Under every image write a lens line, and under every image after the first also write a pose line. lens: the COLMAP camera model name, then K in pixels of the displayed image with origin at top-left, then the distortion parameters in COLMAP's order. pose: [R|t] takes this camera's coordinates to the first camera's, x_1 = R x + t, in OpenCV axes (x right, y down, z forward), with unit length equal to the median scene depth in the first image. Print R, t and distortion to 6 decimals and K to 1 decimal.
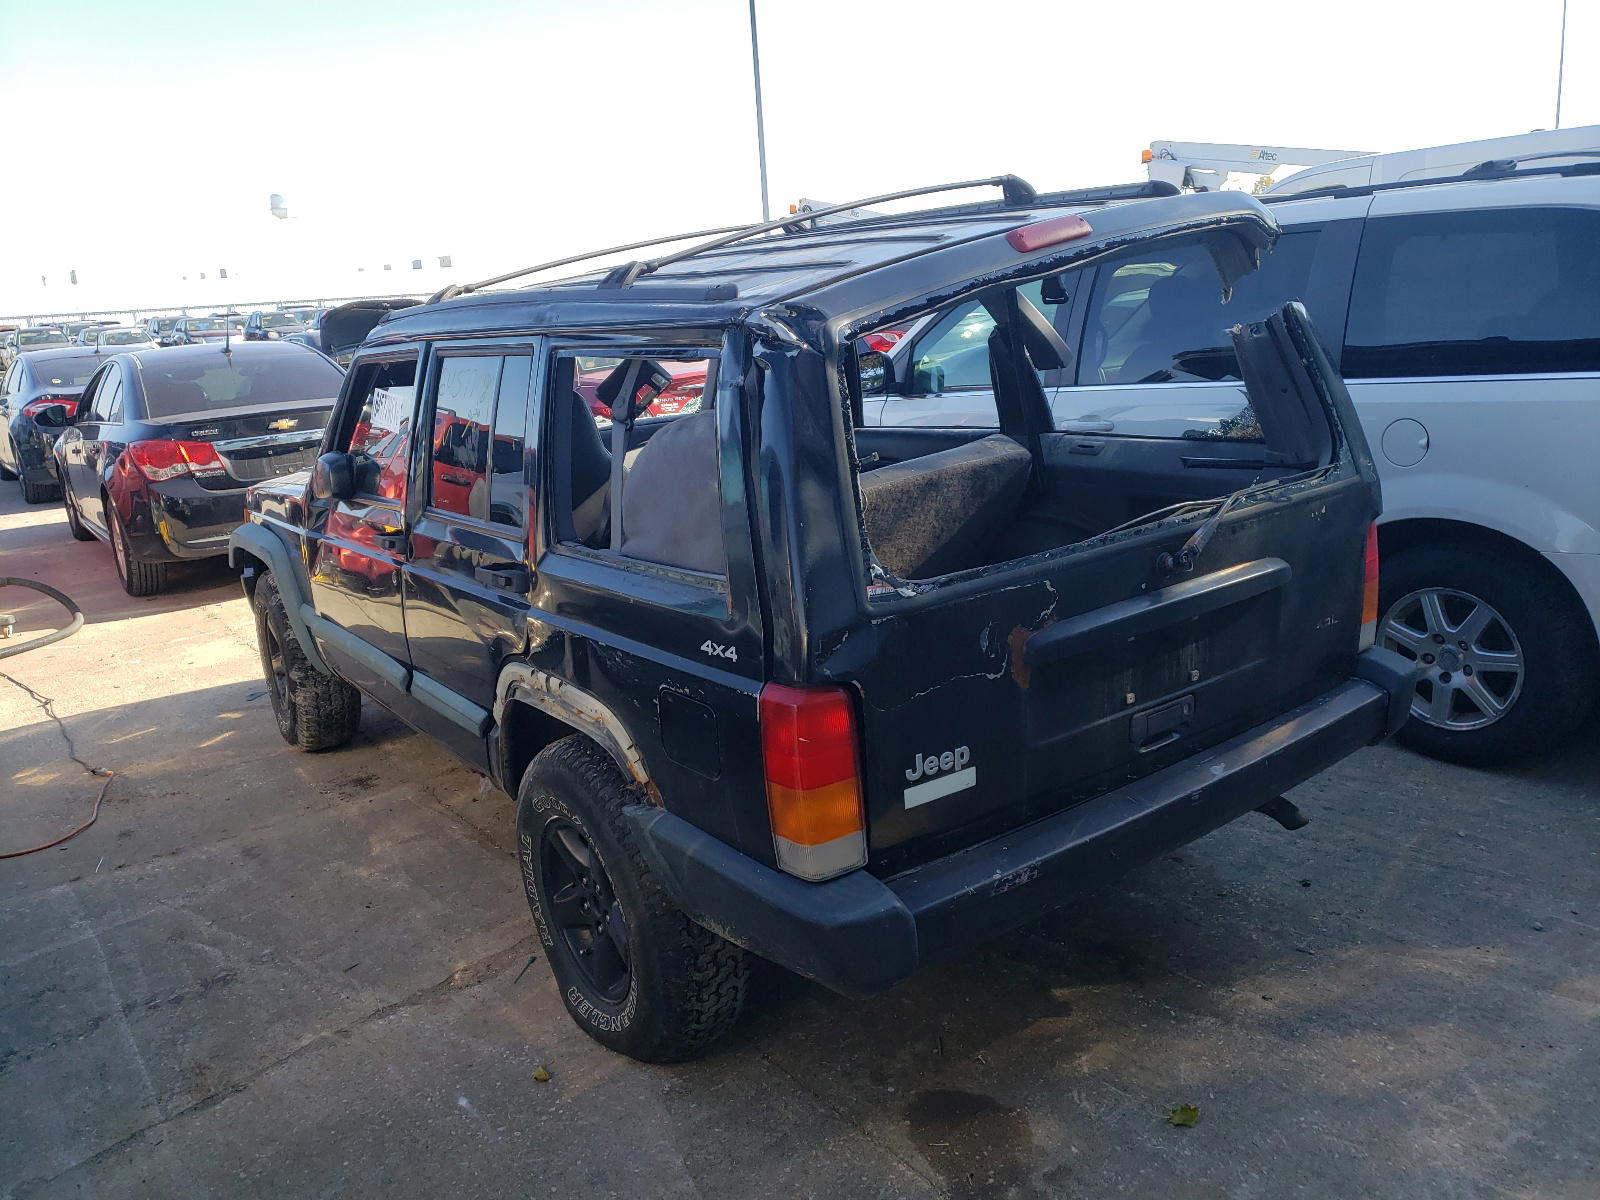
lens RADIAL K [[1219.5, 0, 797.1], [0, 1219.5, 600.4], [0, 0, 1]] dist [0.001512, 0.006746]
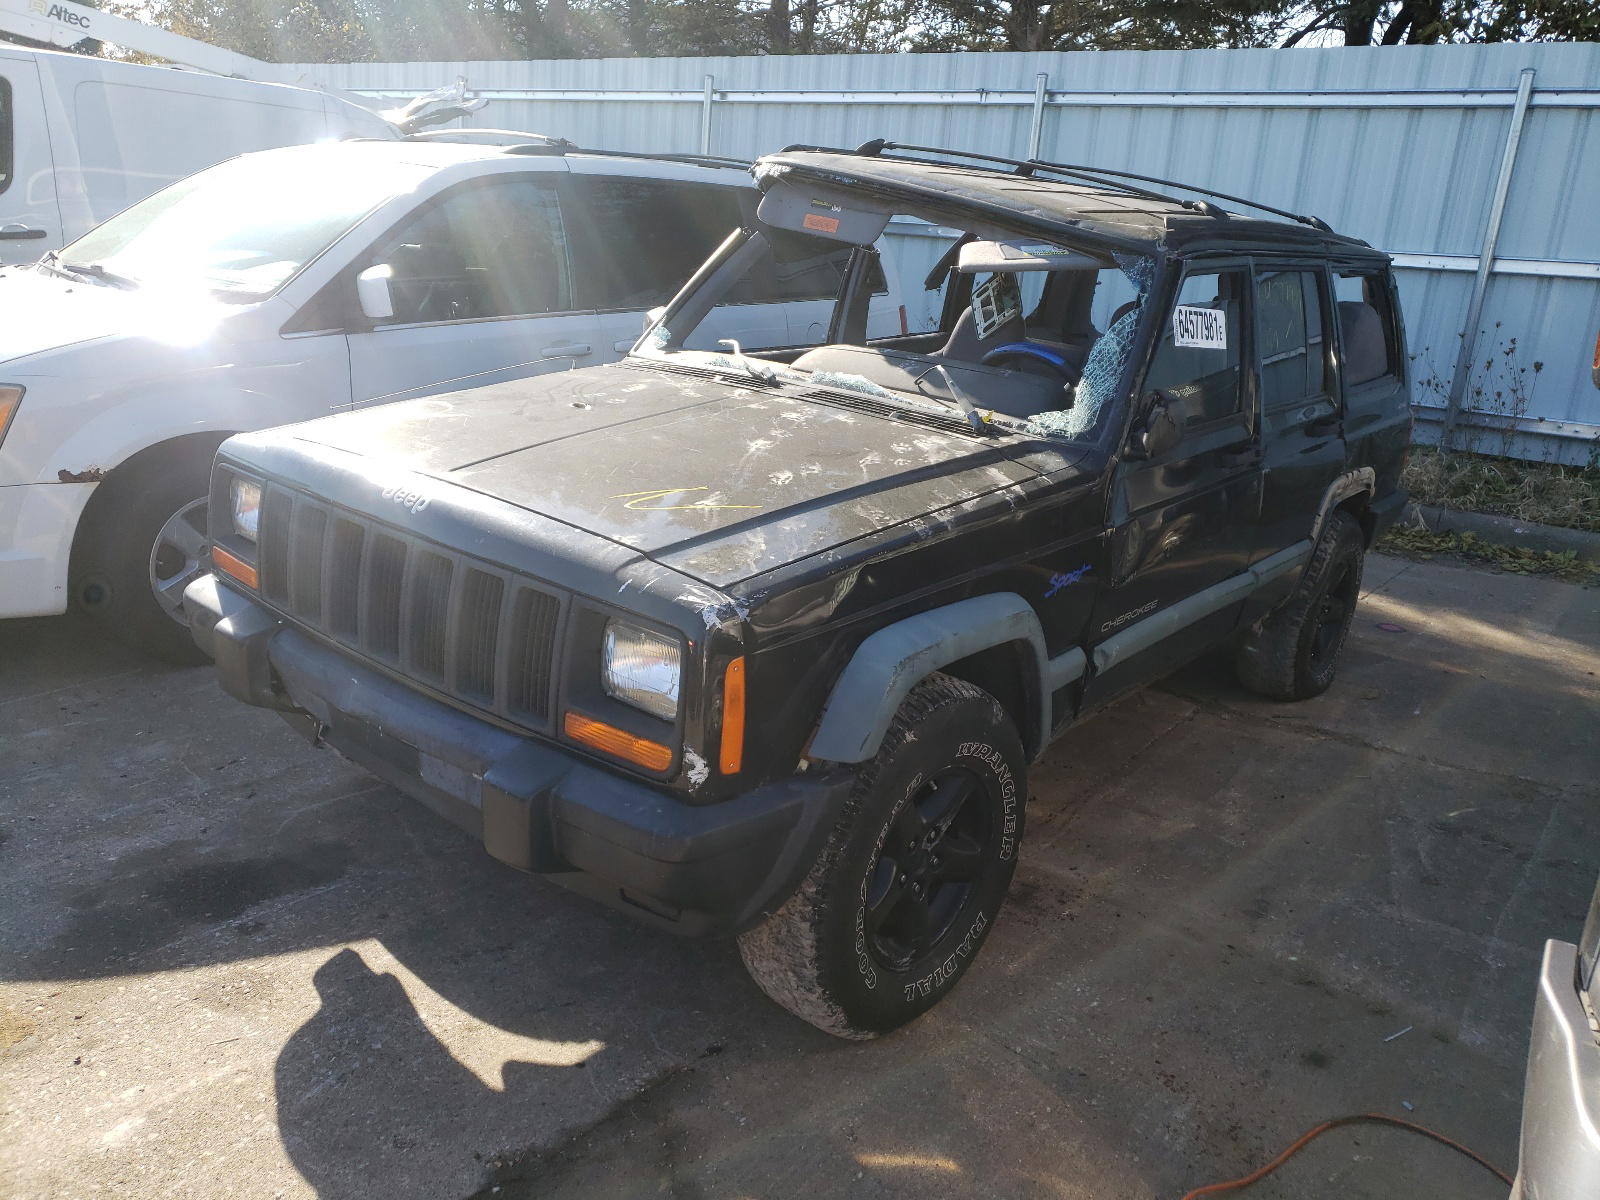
lens RADIAL K [[1219.5, 0, 814.4], [0, 1219.5, 588.9], [0, 0, 1]] dist [0.001512, 0.006746]
pose [[-0.264762, -0.224091, 0.937915, -1.082365], [0.190355, 0.941341, 0.278645, -0.260608], [-0.945339, 0.252312, -0.206574, 1.412394]]
